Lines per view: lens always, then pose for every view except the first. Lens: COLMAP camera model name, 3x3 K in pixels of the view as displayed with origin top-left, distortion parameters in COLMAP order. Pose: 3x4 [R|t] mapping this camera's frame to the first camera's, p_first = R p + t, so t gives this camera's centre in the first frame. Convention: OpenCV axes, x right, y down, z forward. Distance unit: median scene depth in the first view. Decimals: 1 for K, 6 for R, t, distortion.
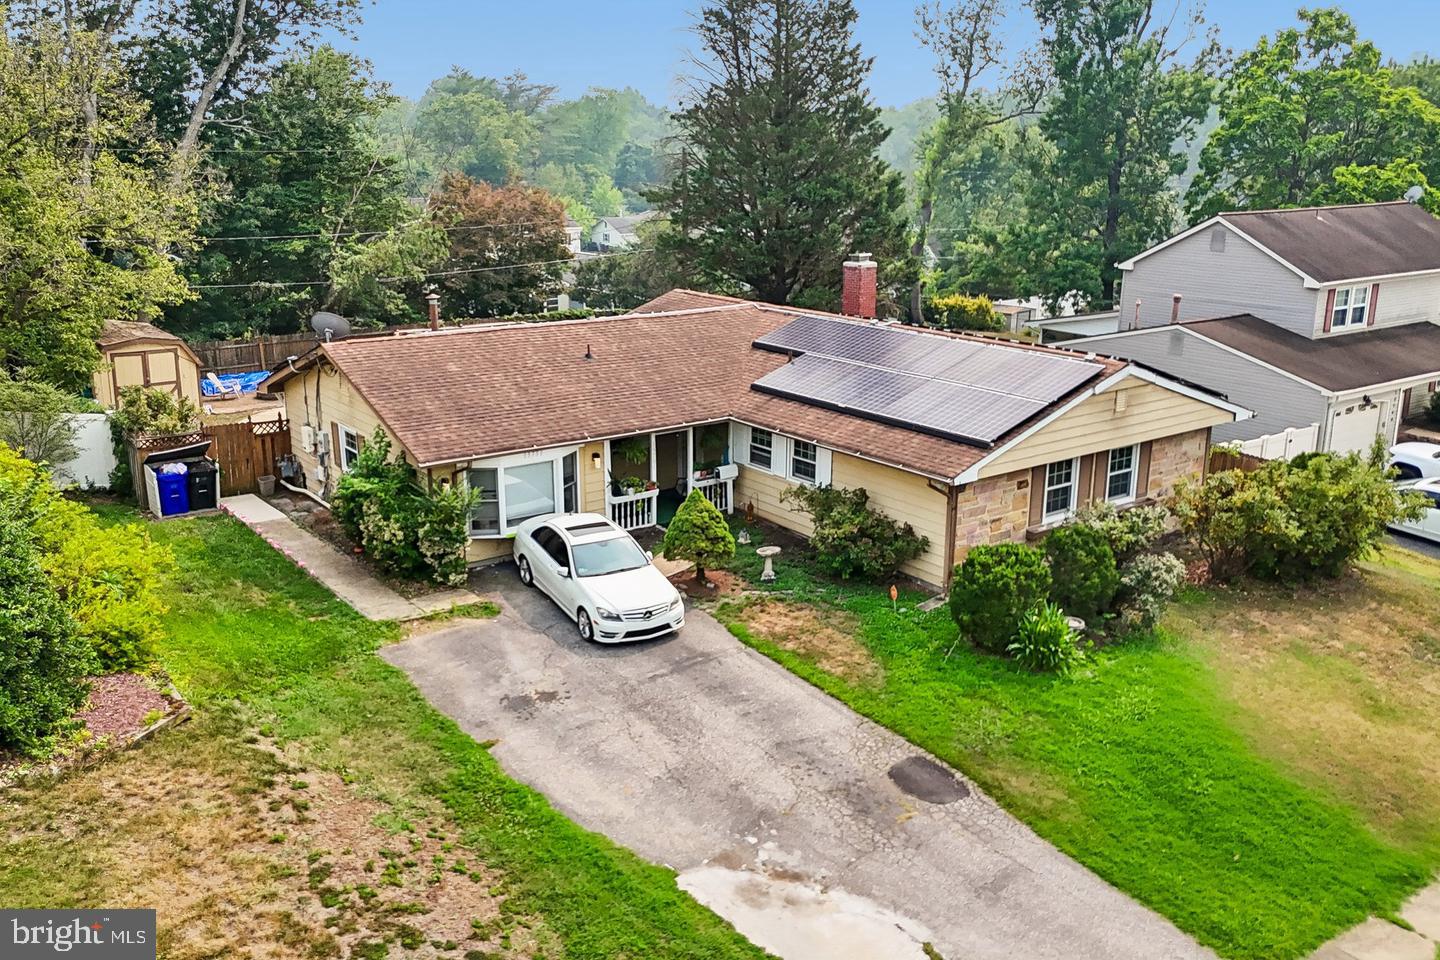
lens RADIAL K [[1249.8, 0, 724.2], [0, 1249.8, 478.9], [0, 0, 1]] dist [0.095141, -0.148852]
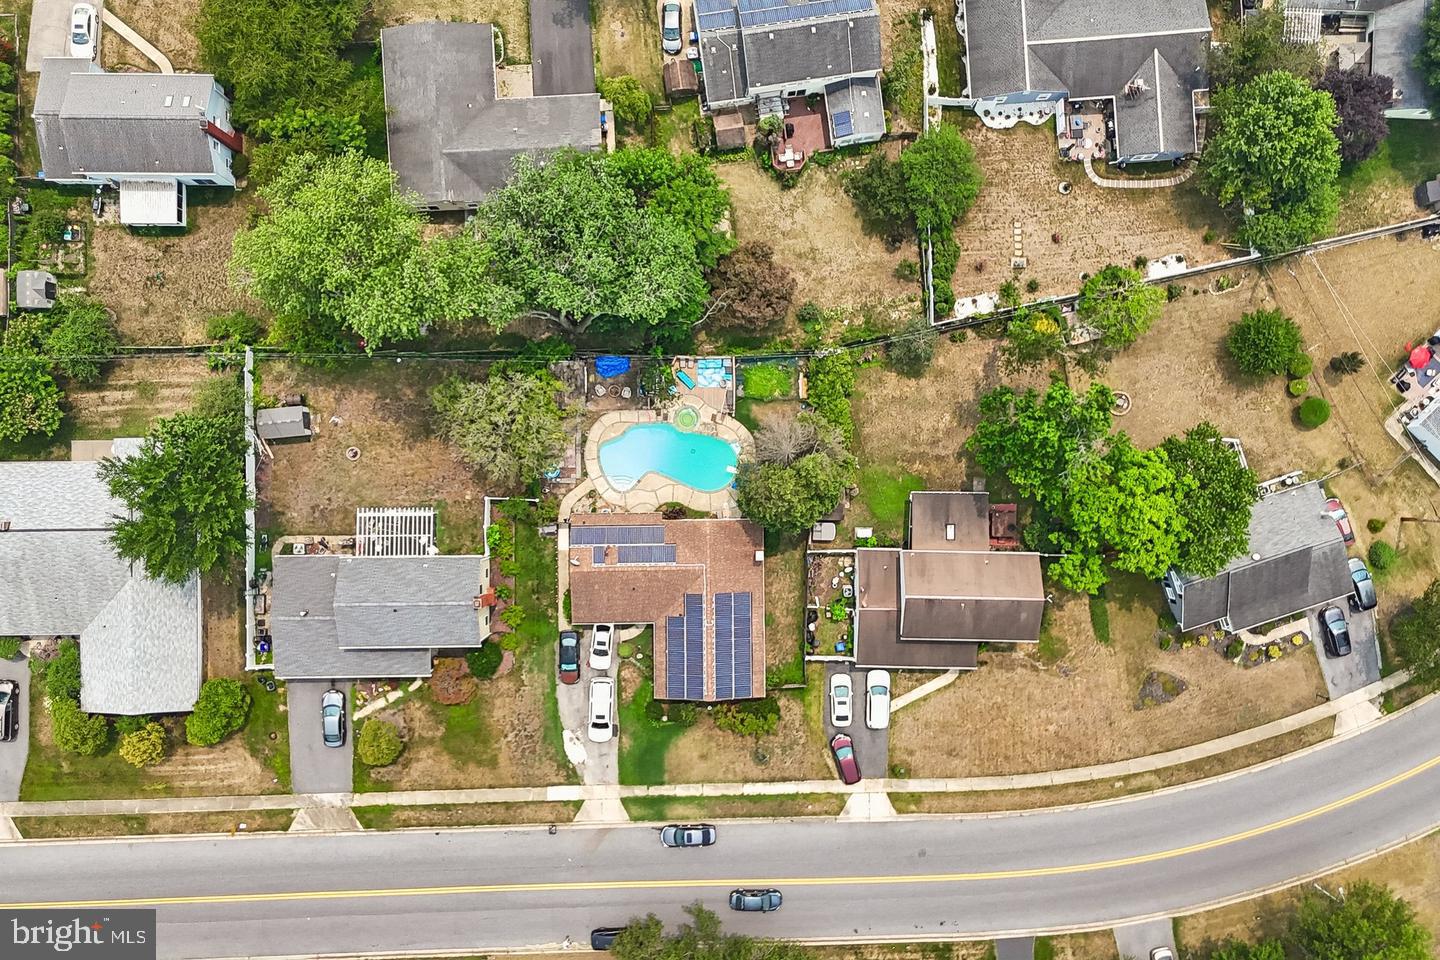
lens RADIAL K [[1234.0, 0, 720.0], [0, 1234.0, 480.0], [0, 0, 1]] dist [0.065333, -0.049657]
pose [[0.806149, 0.591681, 0.006176, -0.152999], [-0.171130, 0.223142, 0.959647, -5.001218], [0.566426, -0.774675, 0.281140, 0.459794]]
